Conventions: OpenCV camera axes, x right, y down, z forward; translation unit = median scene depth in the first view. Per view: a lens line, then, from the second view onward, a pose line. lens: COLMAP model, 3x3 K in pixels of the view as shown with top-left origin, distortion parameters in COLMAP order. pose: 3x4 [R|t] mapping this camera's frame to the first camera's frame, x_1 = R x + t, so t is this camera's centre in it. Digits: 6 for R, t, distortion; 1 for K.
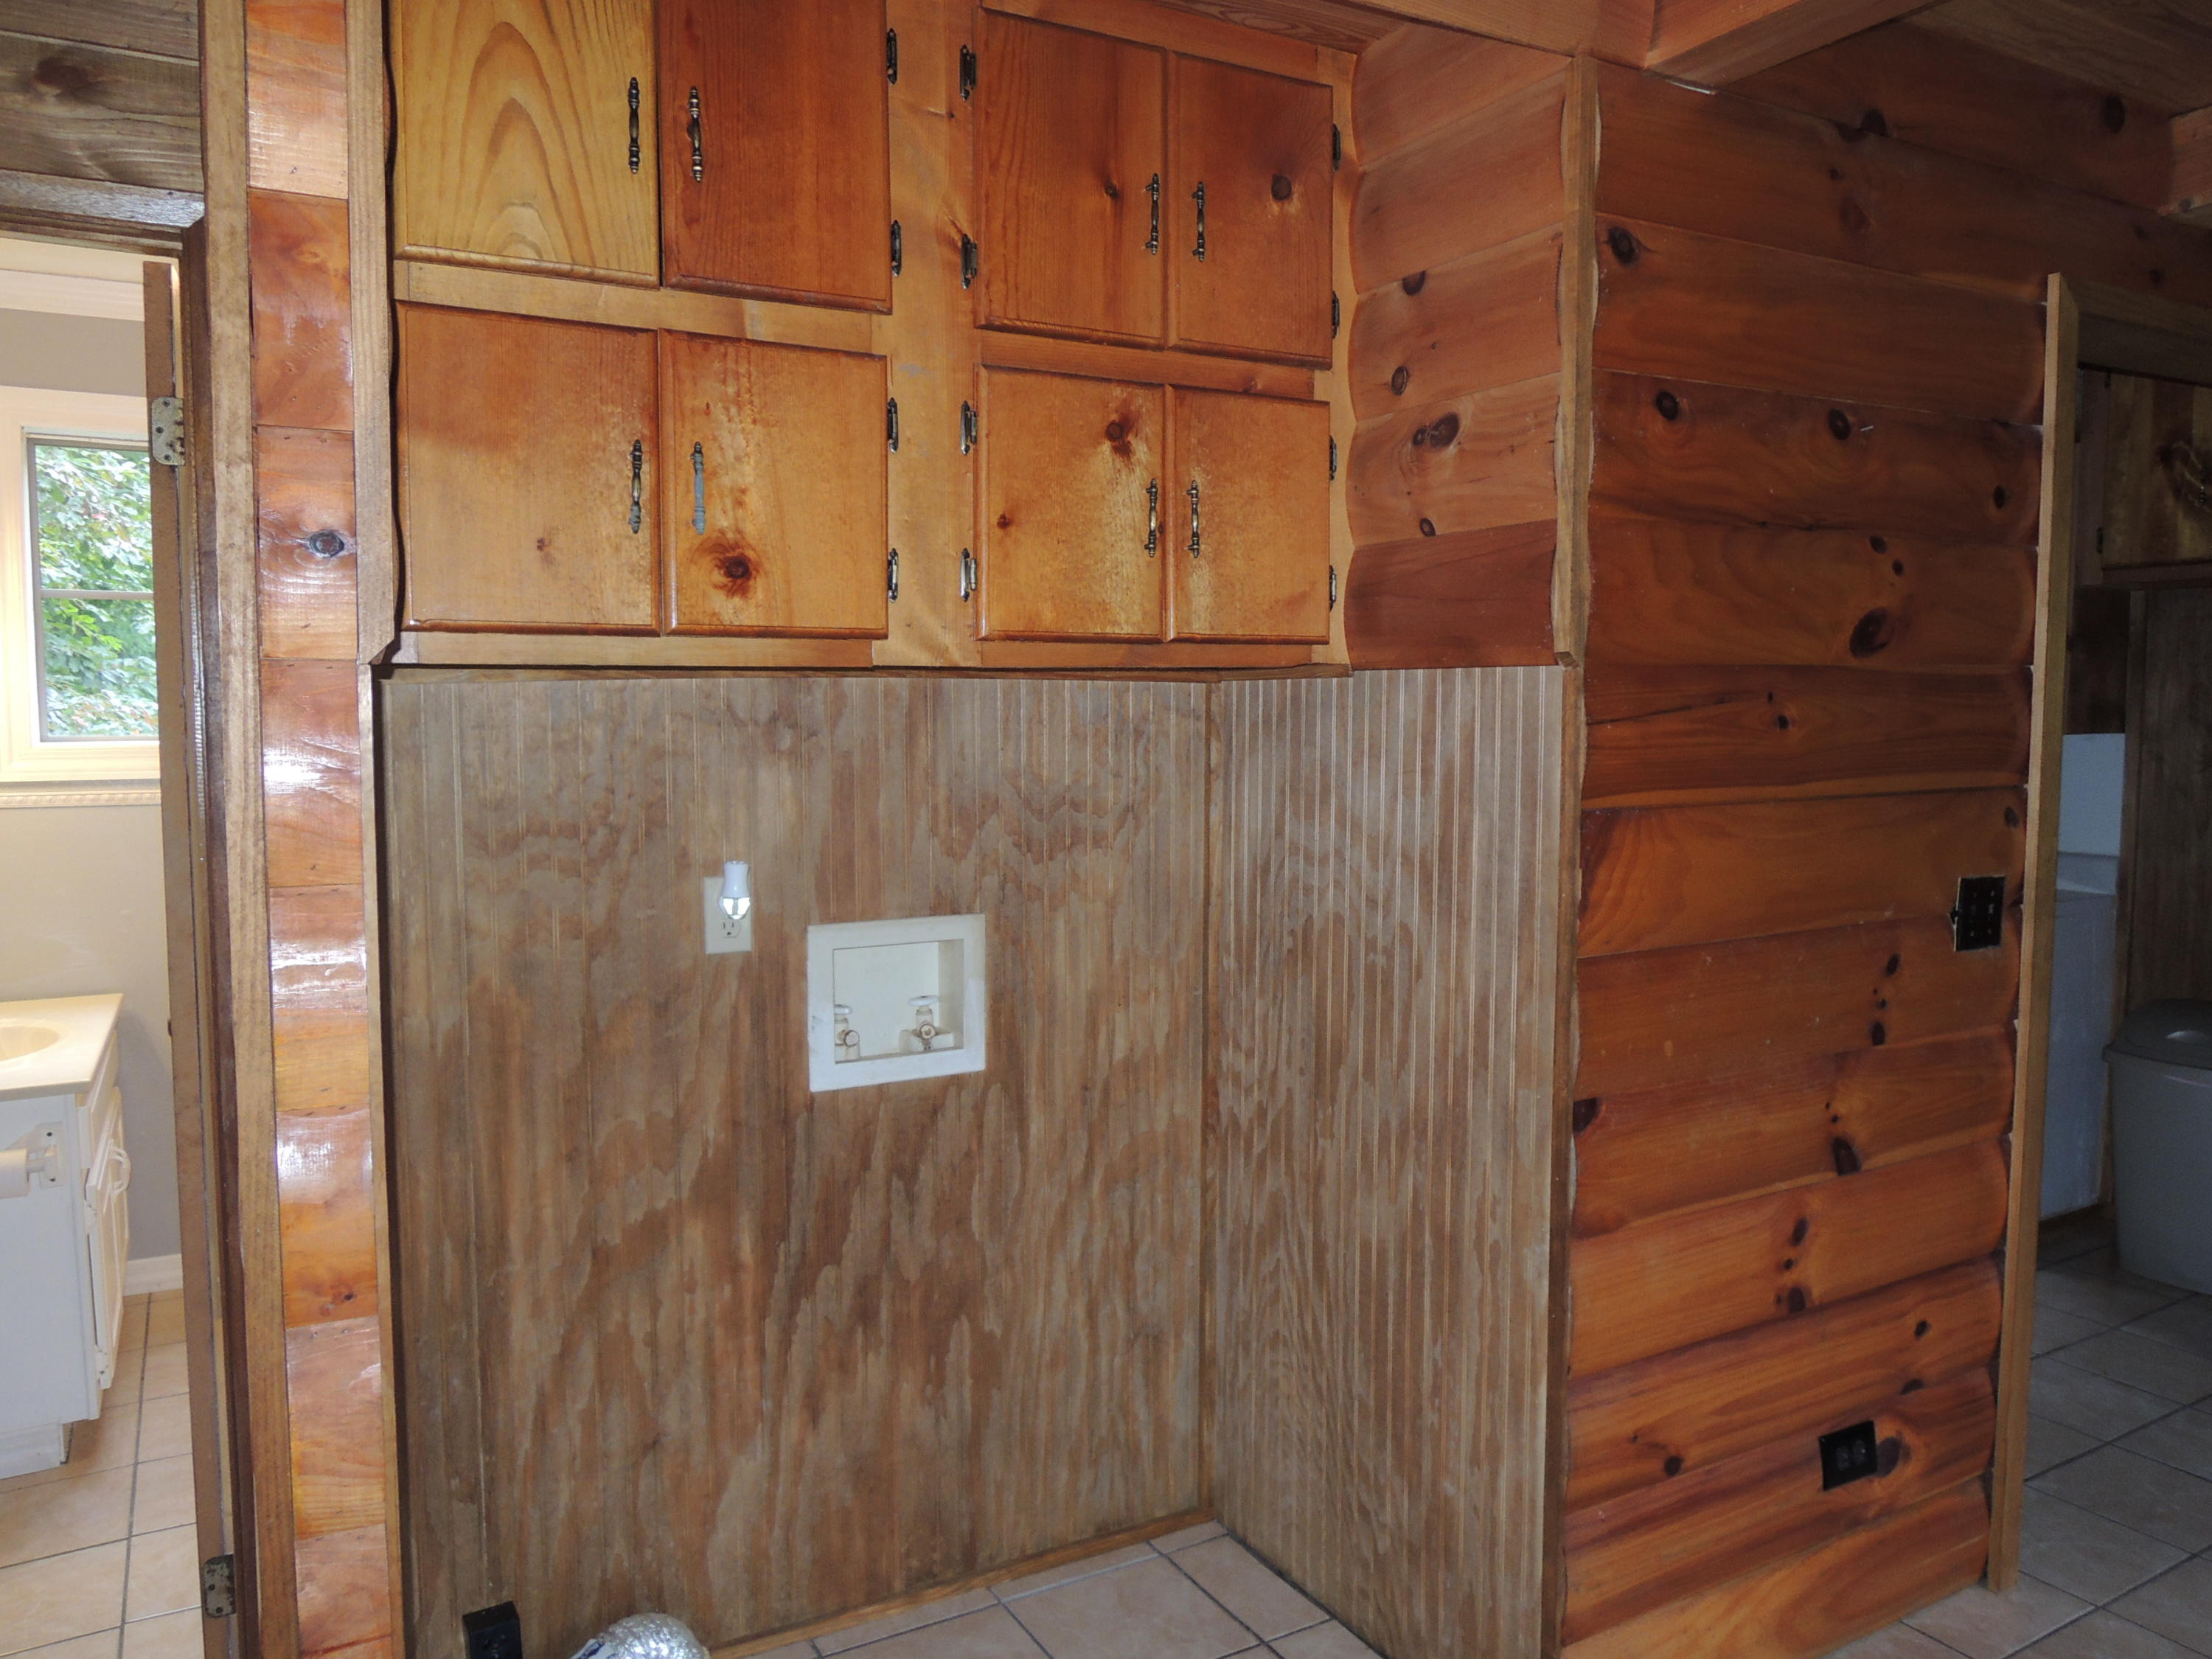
lens RADIAL K [[1583.2, 0, 1109.3], [0, 1583.2, 827.0], [0, 0, 1]] dist [-0.021282, -0.000784]
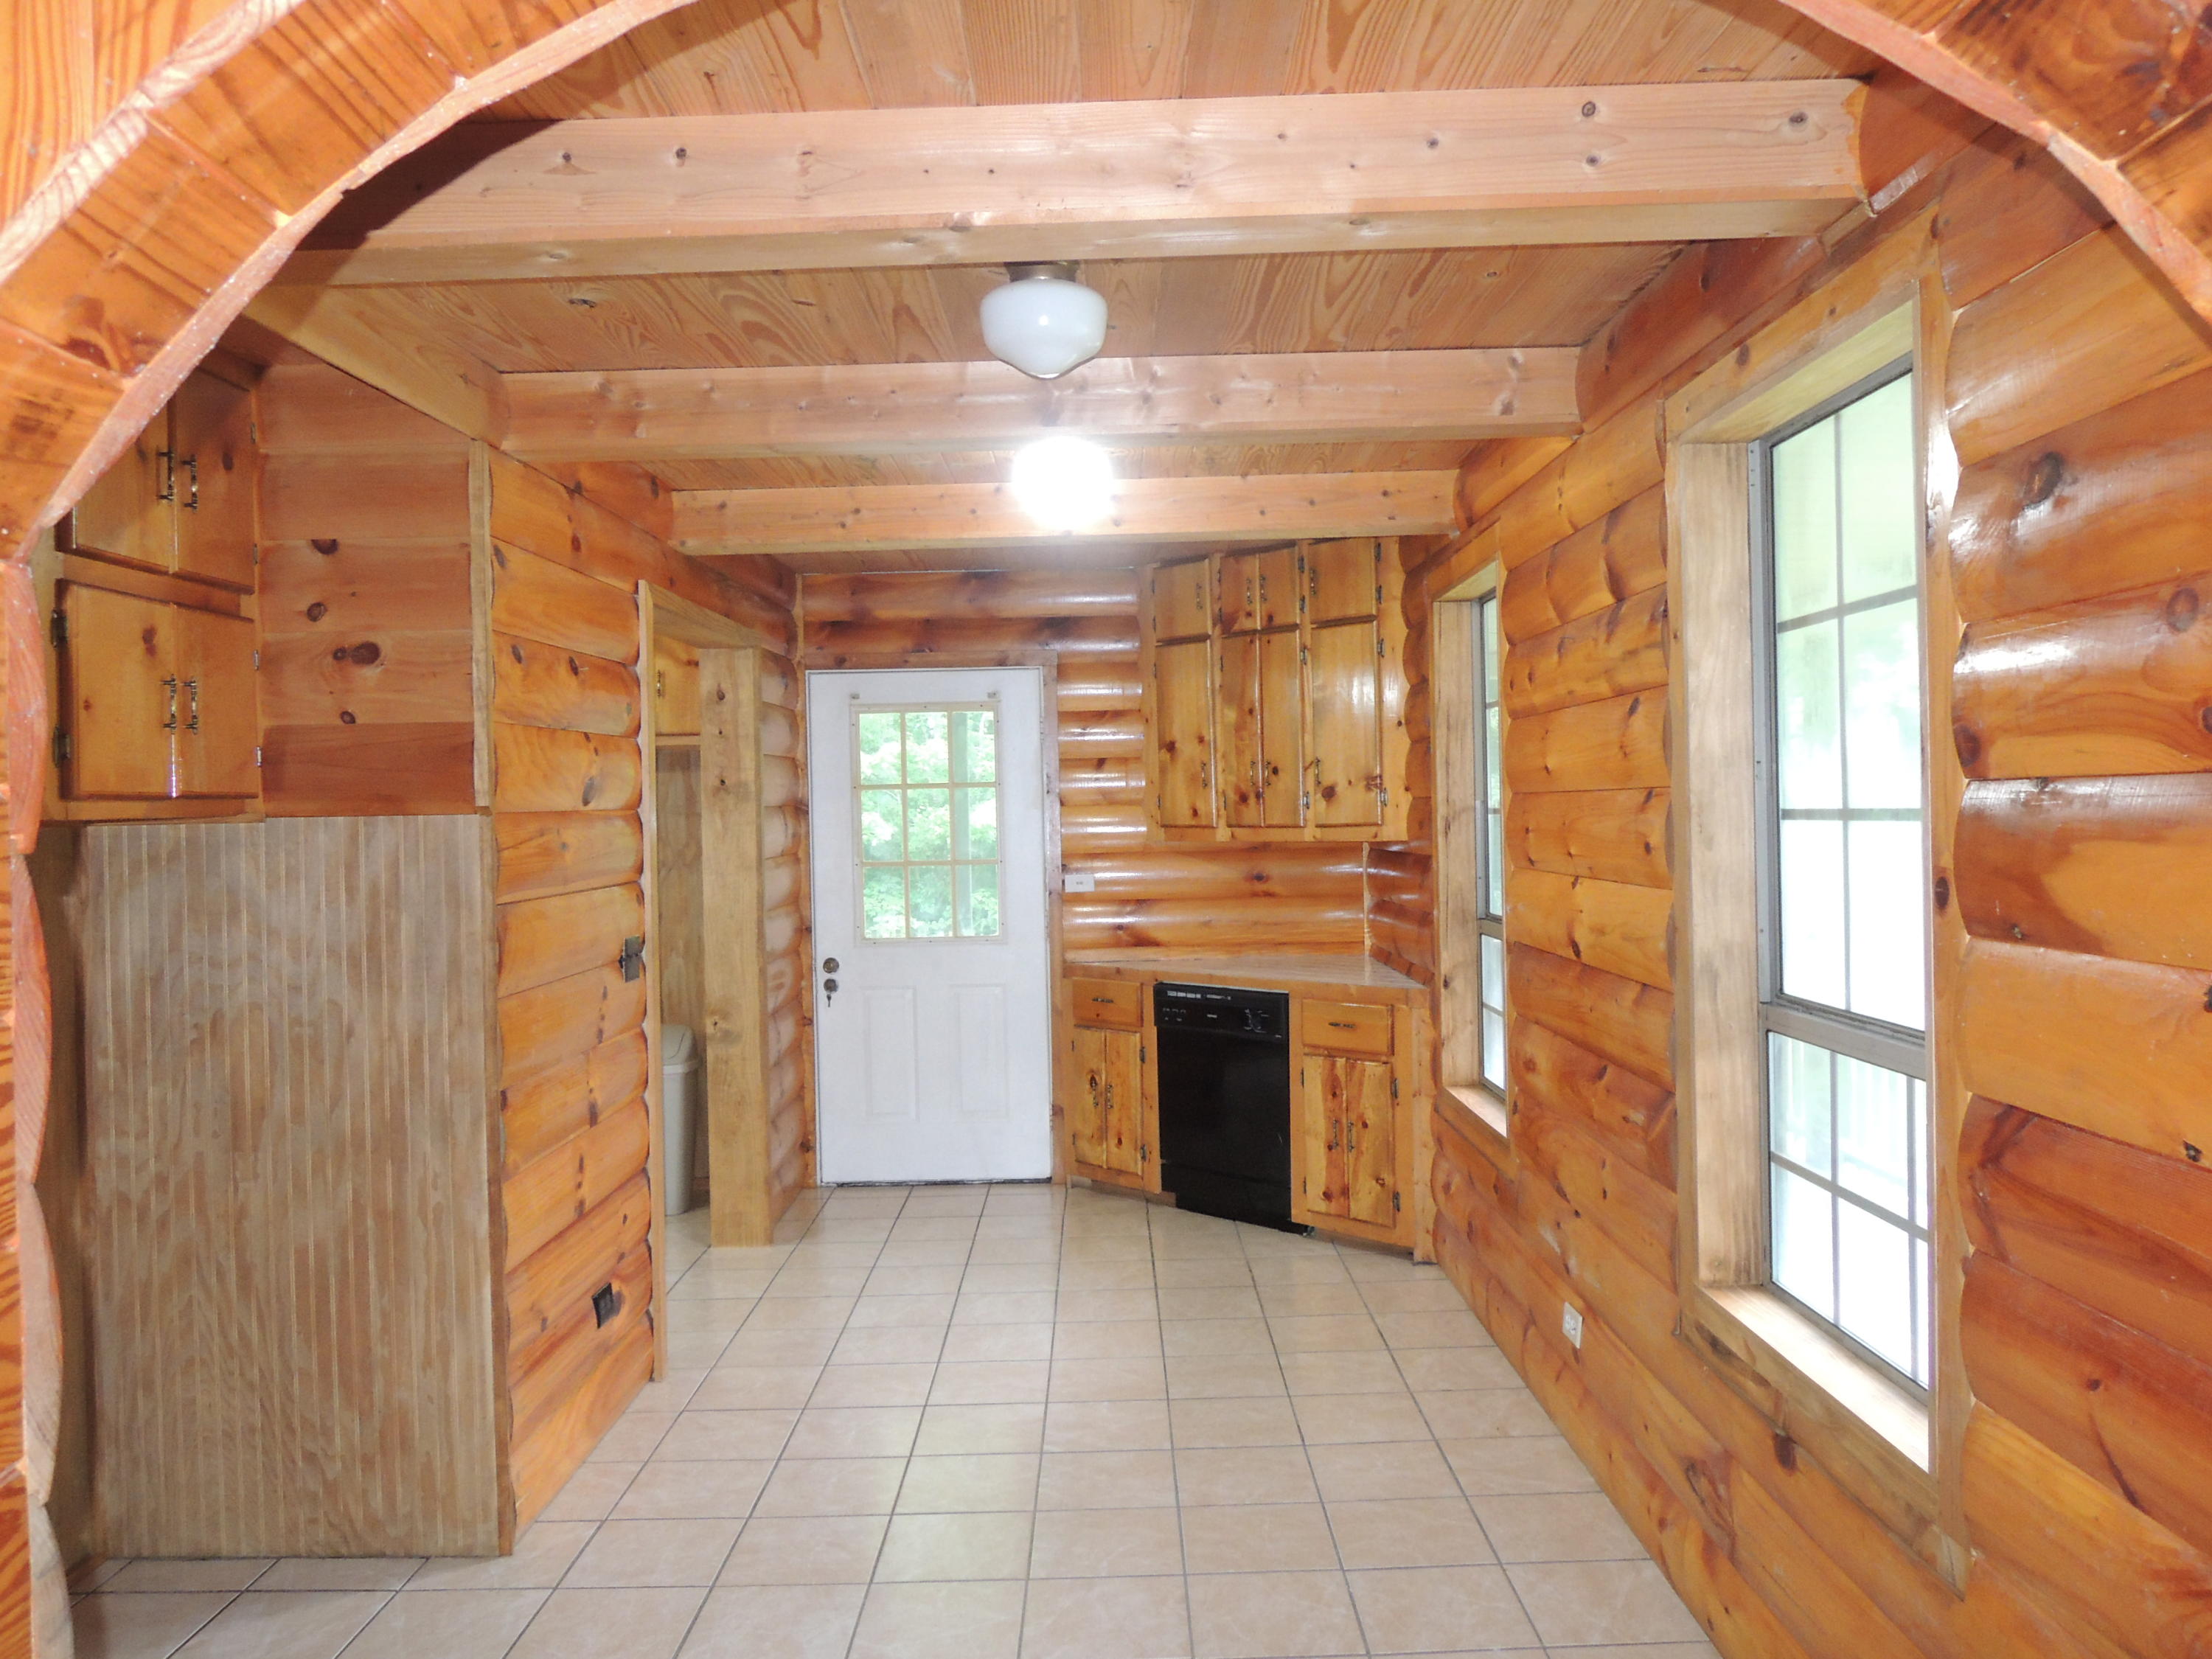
lens RADIAL K [[1583.2, 0, 1104.1], [0, 1583.2, 828.4], [0, 0, 1]] dist [-0.021282, -0.000784]
pose [[0.499074, -0.018211, 0.866368, -0.677214], [0.083791, 0.996109, -0.027330, 0.006019], [-0.862499, 0.086233, 0.498657, -0.283732]]
